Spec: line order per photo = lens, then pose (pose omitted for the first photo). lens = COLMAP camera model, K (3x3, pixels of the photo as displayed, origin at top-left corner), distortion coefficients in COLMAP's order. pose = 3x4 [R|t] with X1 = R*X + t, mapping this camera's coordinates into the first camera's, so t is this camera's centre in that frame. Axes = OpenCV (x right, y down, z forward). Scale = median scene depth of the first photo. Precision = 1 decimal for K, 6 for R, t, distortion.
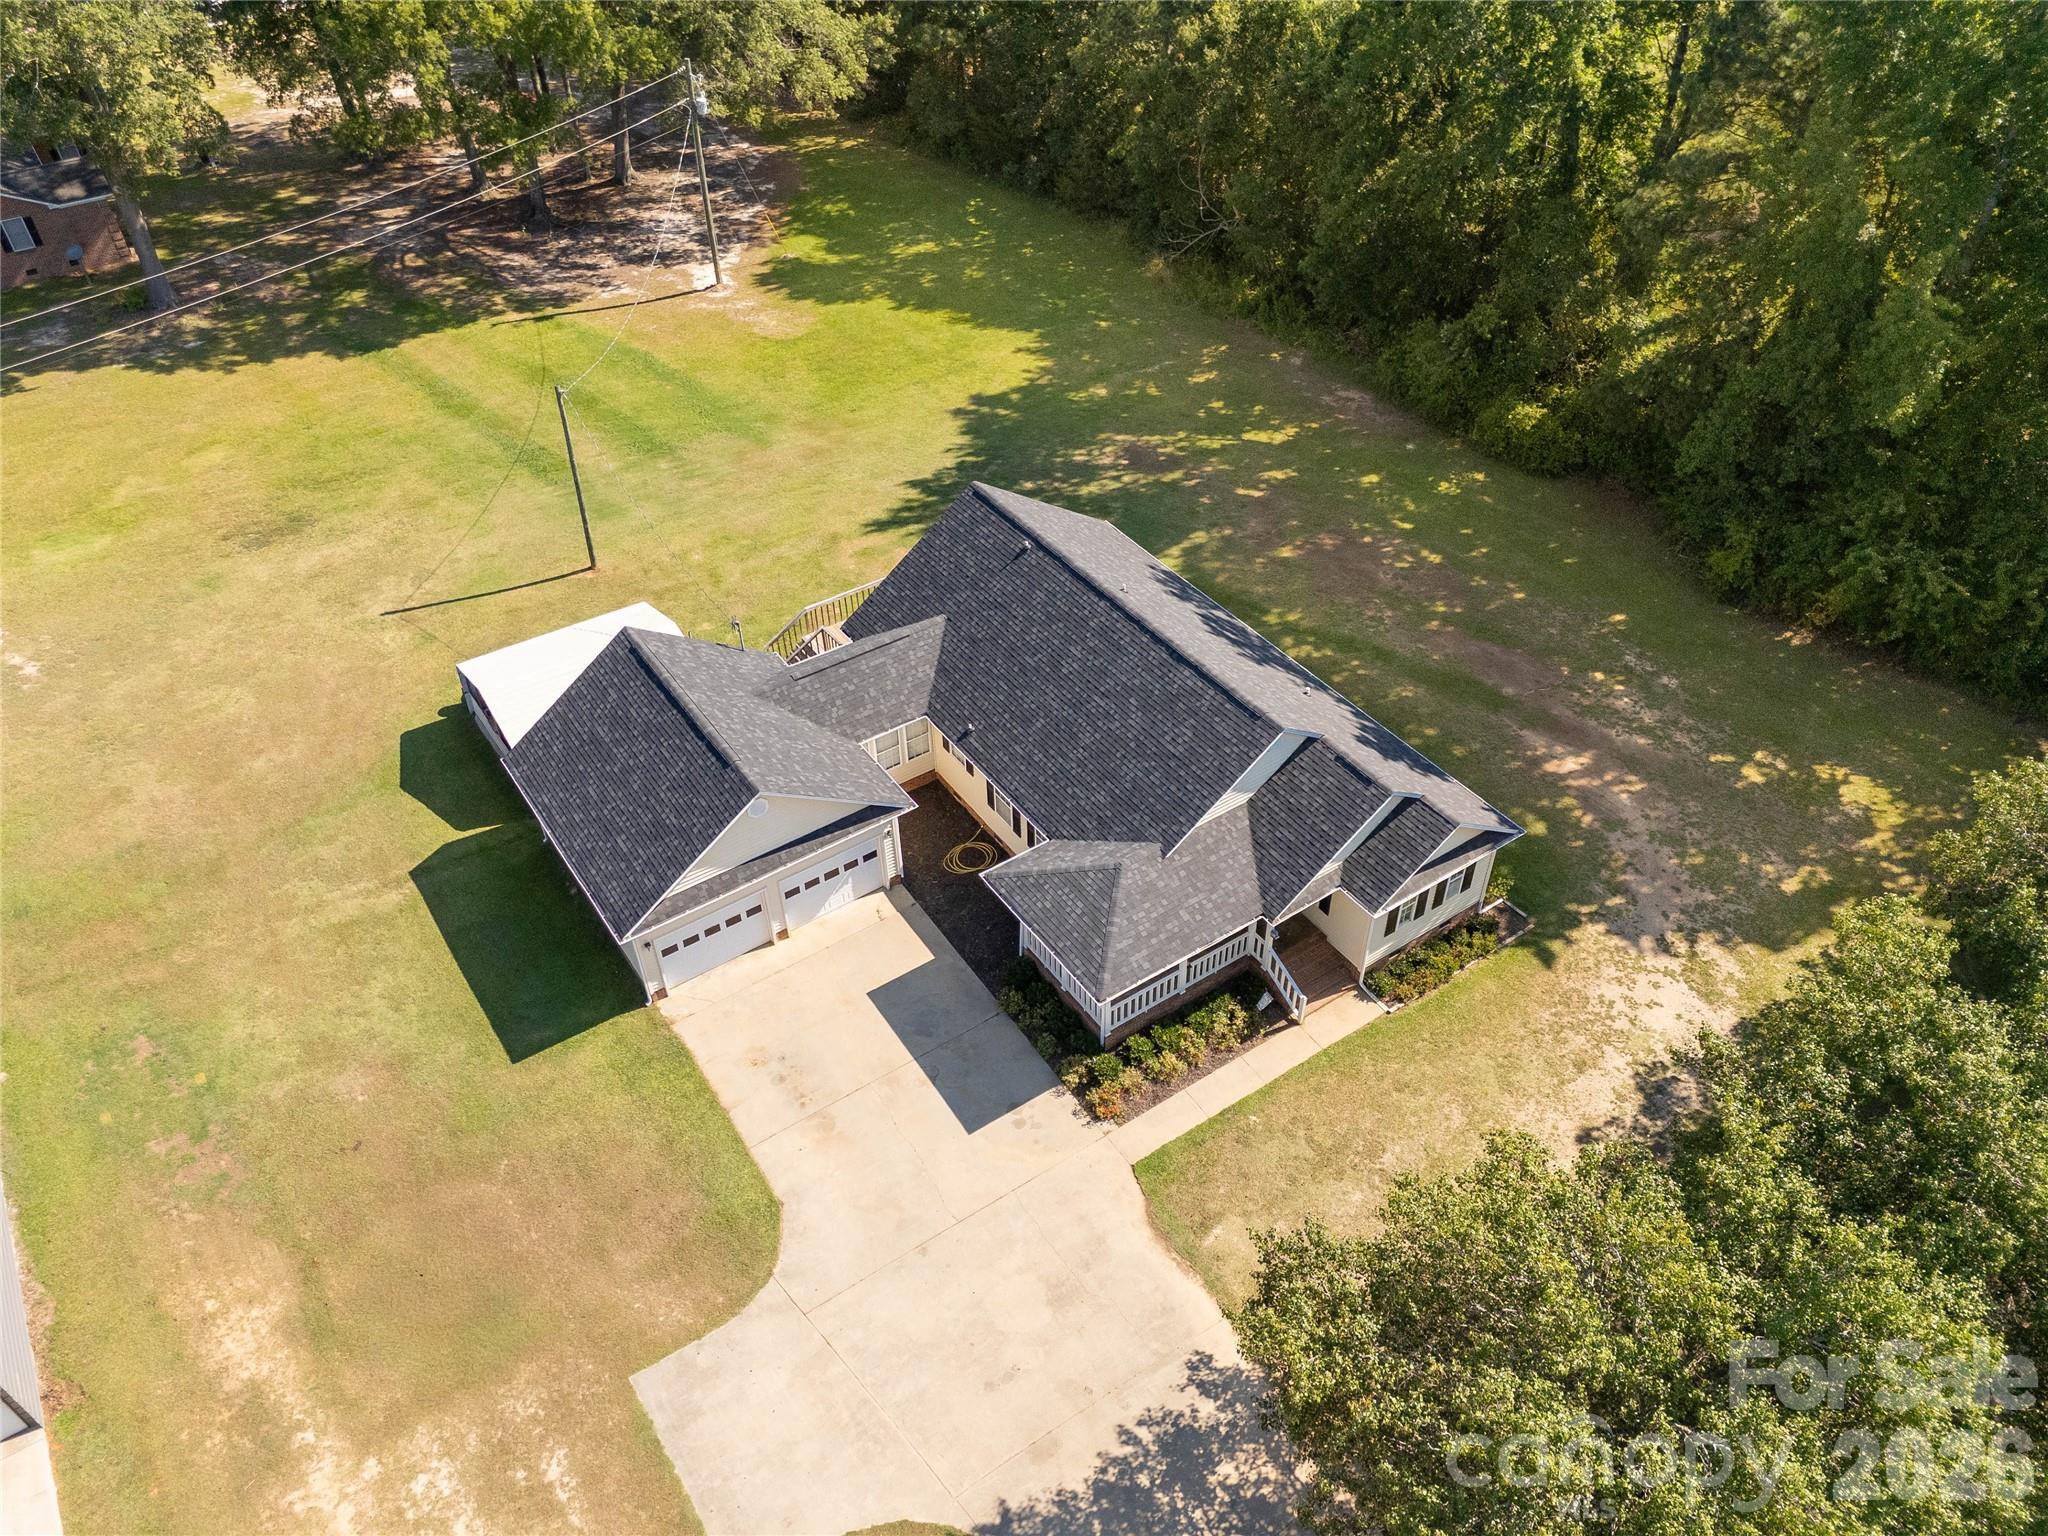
lens RADIAL K [[1512.8, 0, 1018.4], [0, 1512.8, 739.0], [0, 0, 1]] dist [0.081233, -0.083075]
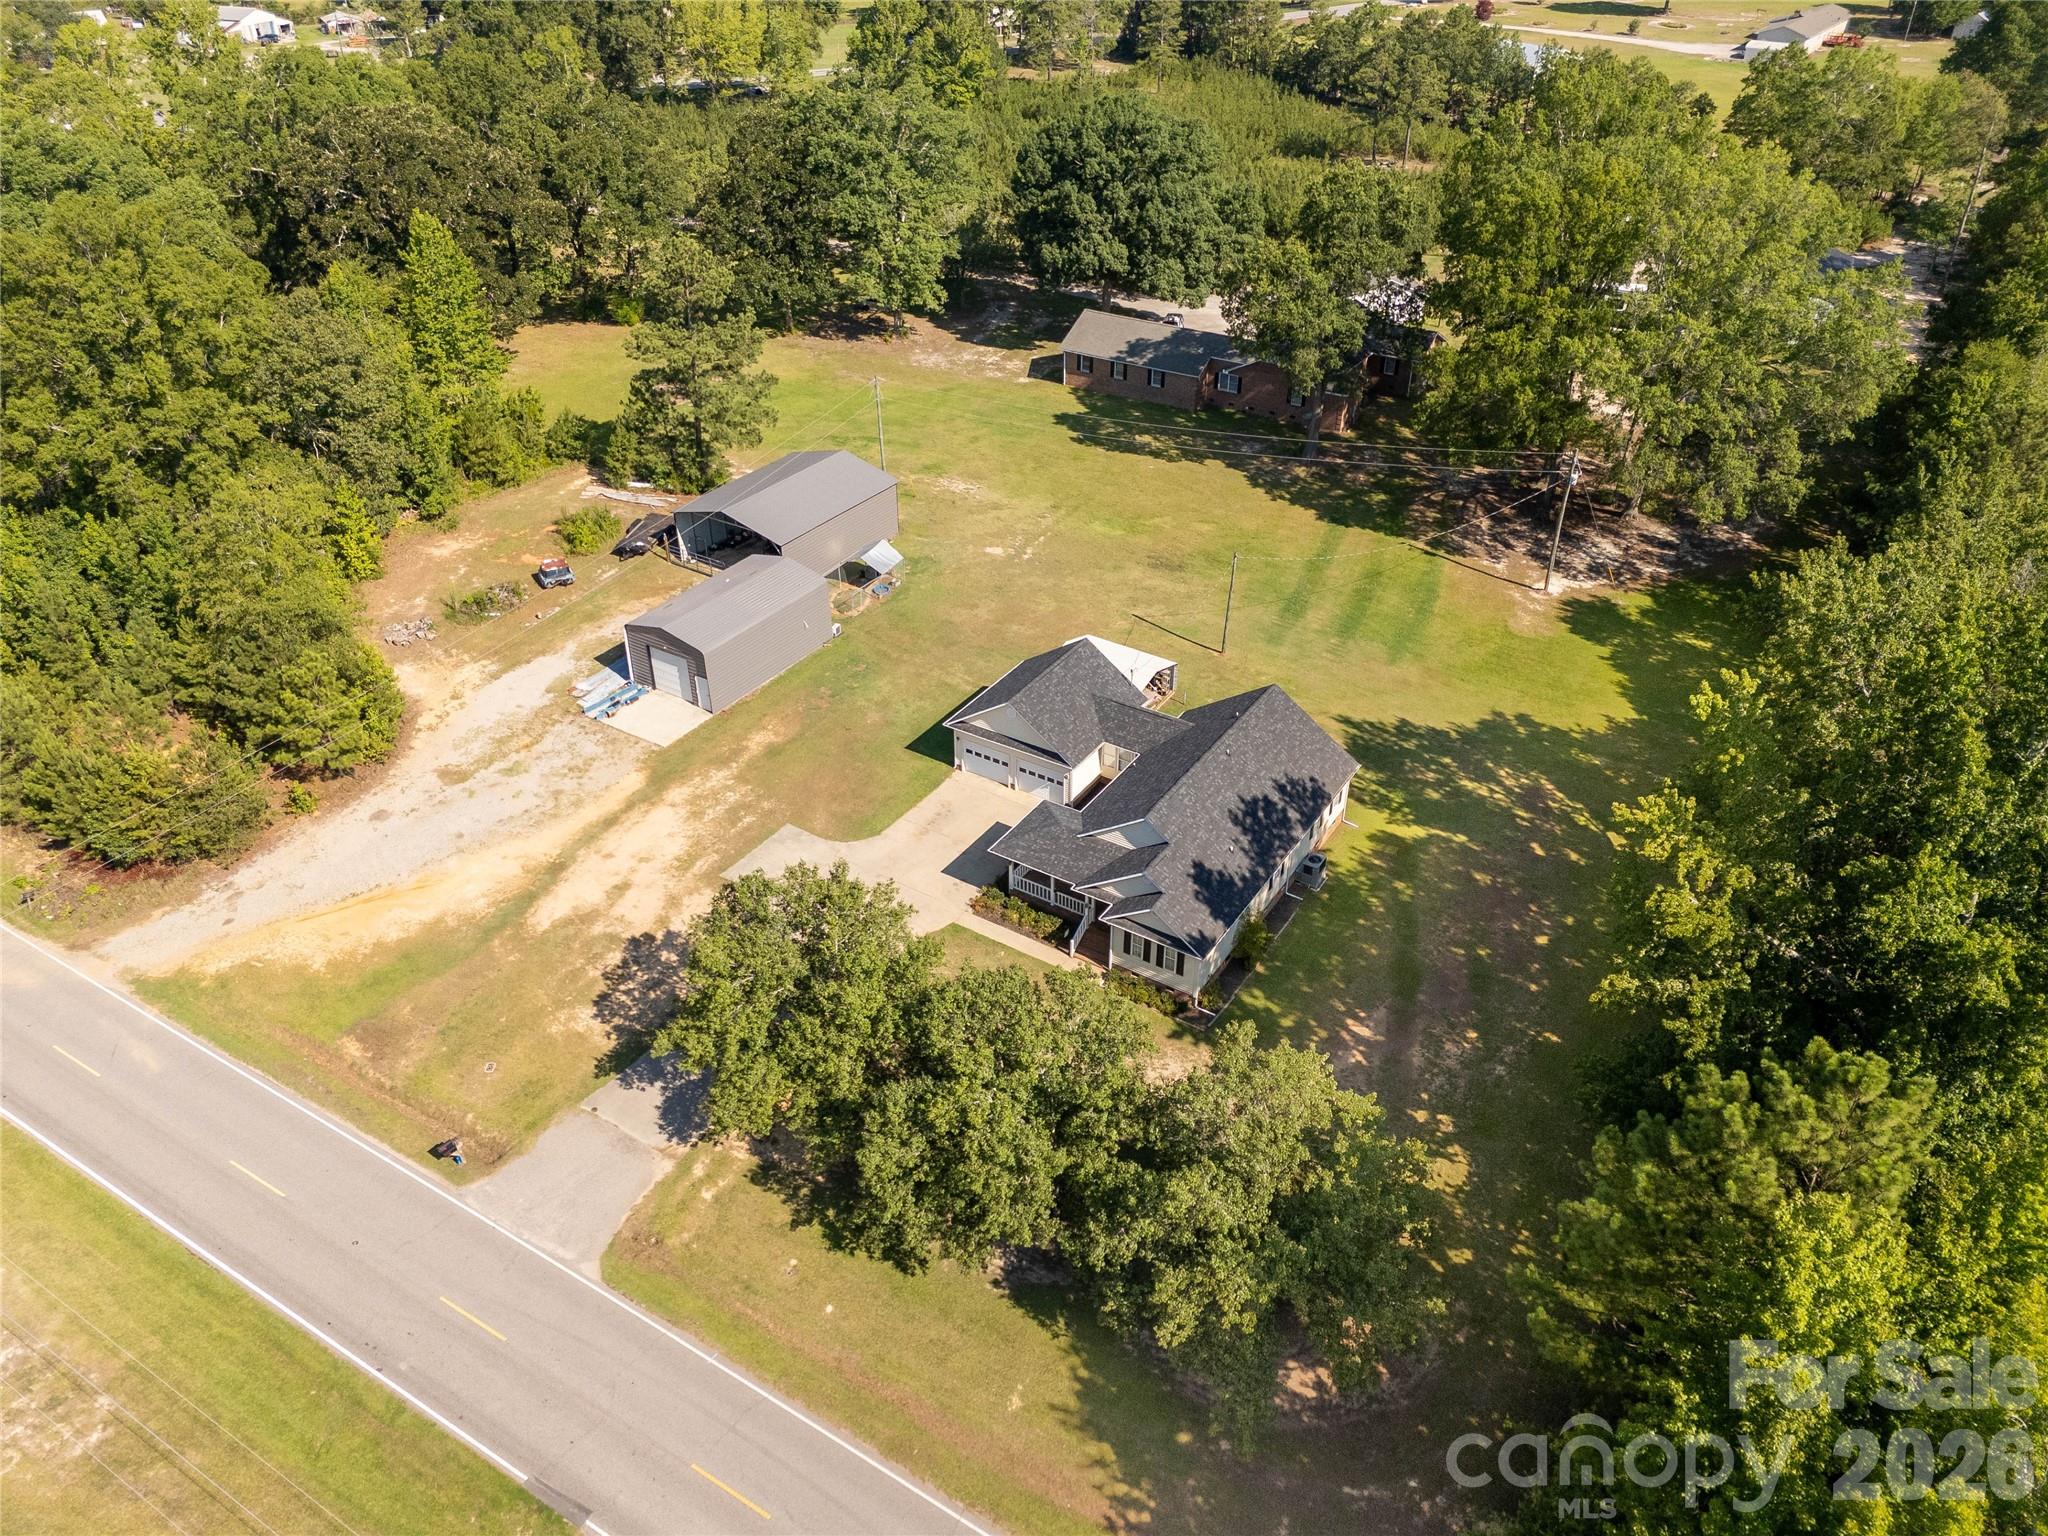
lens RADIAL K [[1512.8, 0, 1018.4], [0, 1512.8, 739.0], [0, 0, 1]] dist [0.081233, -0.083075]
pose [[0.405425, 0.512959, -0.756640, 0.836831], [-0.605895, 0.770574, 0.197753, -0.201557], [0.684486, 0.378270, 0.623209, -0.171707]]
